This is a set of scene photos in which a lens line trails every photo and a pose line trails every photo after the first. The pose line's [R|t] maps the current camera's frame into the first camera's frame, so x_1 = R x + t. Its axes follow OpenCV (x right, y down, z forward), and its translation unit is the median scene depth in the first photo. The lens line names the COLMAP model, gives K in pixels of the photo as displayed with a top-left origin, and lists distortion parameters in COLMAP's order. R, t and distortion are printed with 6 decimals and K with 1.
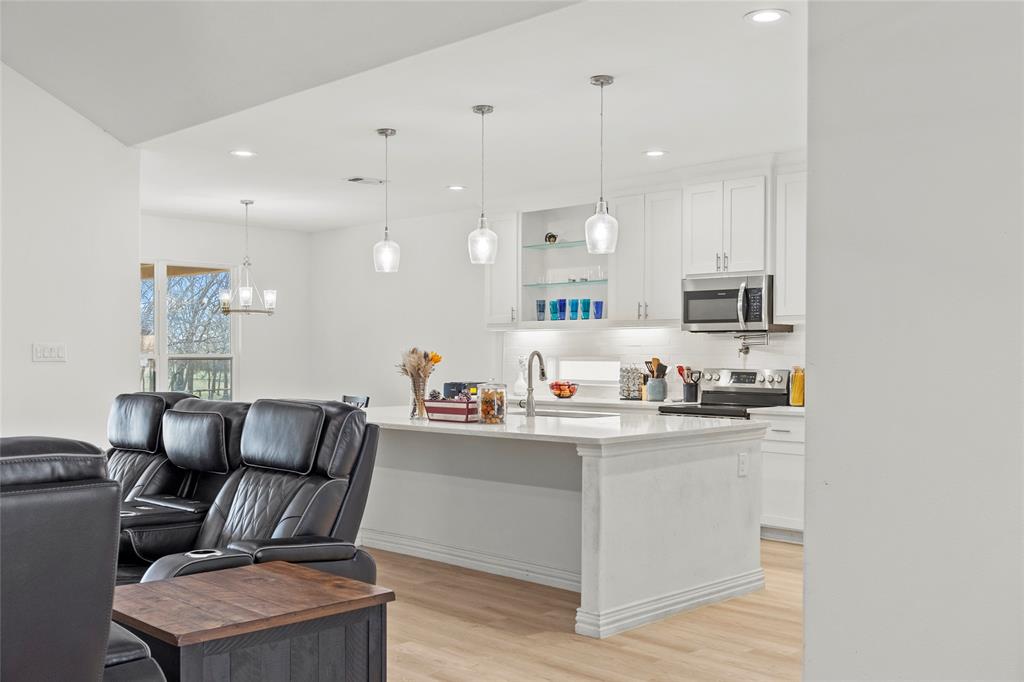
lens RADIAL K [[1013.9, 0, 509.9], [0, 1013.9, 370.1], [0, 0, 1]] dist [0.007427, 0.000754]
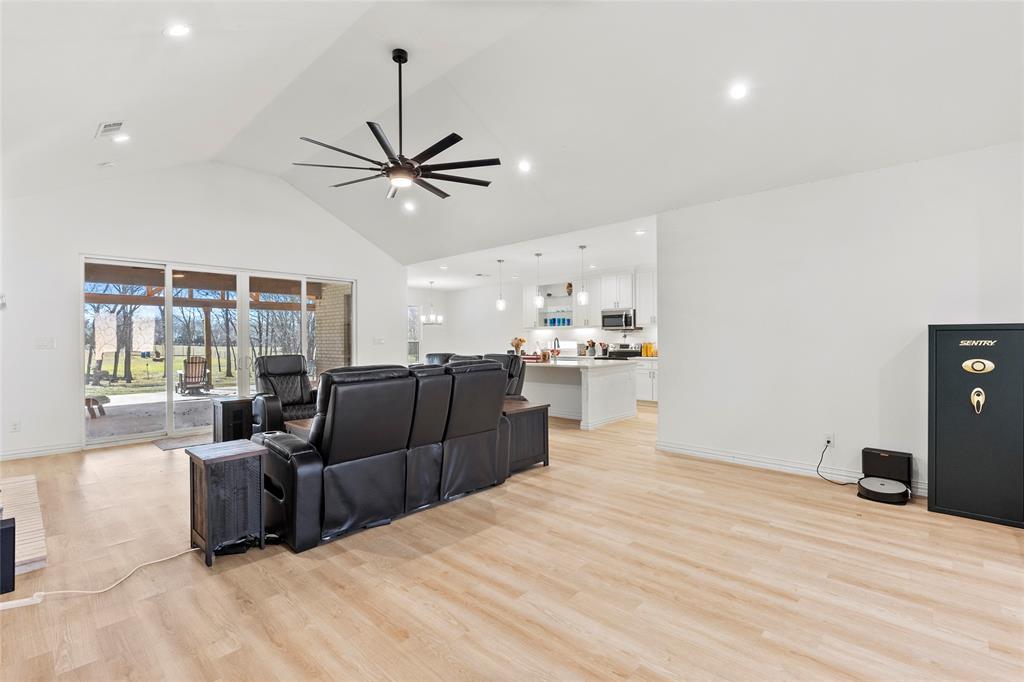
lens RADIAL K [[464.1, 0, 512.0], [0, 464.1, 341.0], [0, 0, 1]] dist [0.002654, -0.000619]
pose [[0.999543, -0.012804, 0.027391, -0.103361], [0.013130, 0.999845, -0.011748, 0.003037], [-0.027236, 0.012102, 0.999556, -0.235465]]
